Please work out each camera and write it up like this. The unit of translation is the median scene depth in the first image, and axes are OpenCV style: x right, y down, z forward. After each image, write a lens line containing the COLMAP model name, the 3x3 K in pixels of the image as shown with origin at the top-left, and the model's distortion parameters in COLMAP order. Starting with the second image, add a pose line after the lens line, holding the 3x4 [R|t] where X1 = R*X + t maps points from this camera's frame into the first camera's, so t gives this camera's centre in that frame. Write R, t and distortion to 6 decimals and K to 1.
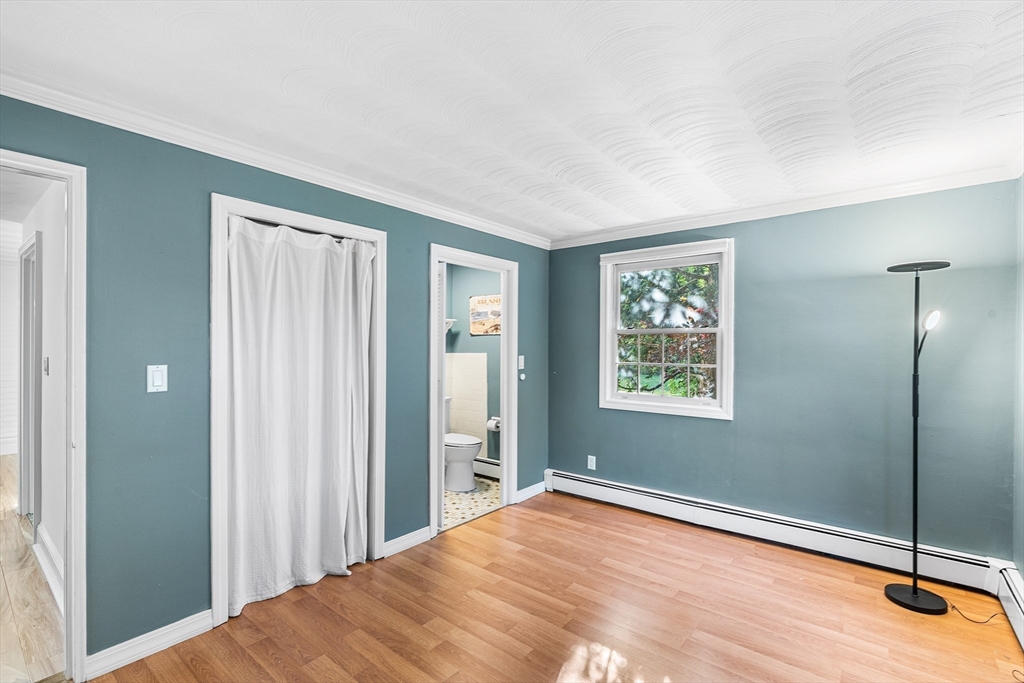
lens RADIAL K [[471.0, 0, 511.8], [0, 471.0, 344.1], [0, 0, 1]] dist [-0.004121, -0.000329]
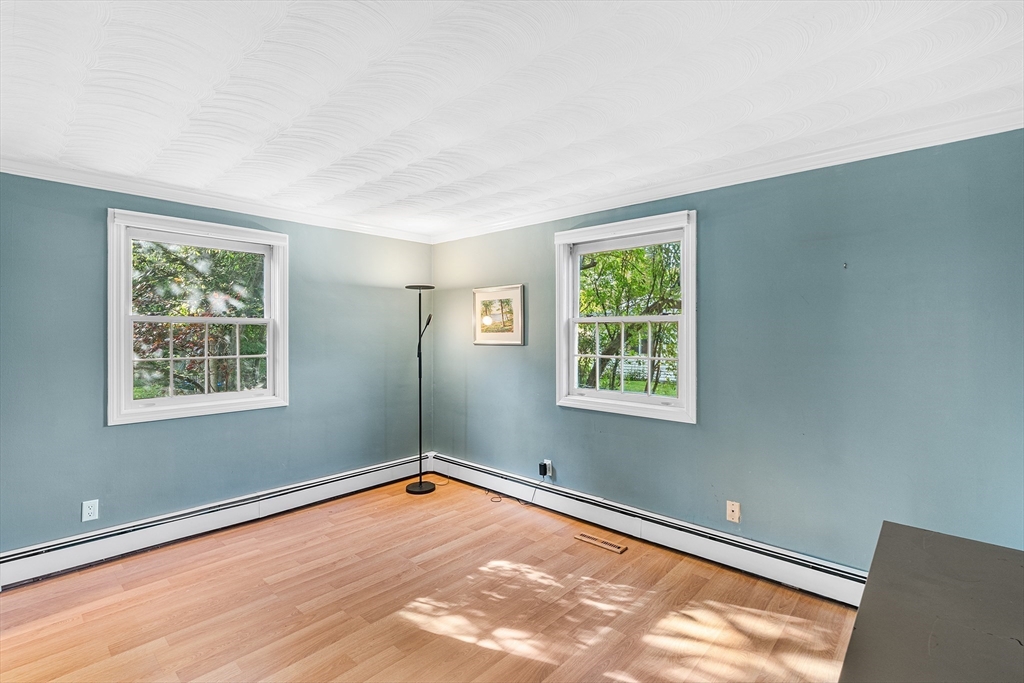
lens RADIAL K [[471.0, 0, 513.6], [0, 471.0, 335.8], [0, 0, 1]] dist [-0.004121, -0.000329]
pose [[0.052682, -0.009824, 0.998563, -0.549935], [0.001198, 0.999952, 0.009775, -0.006673], [-0.998611, 0.000681, 0.052691, 0.415392]]
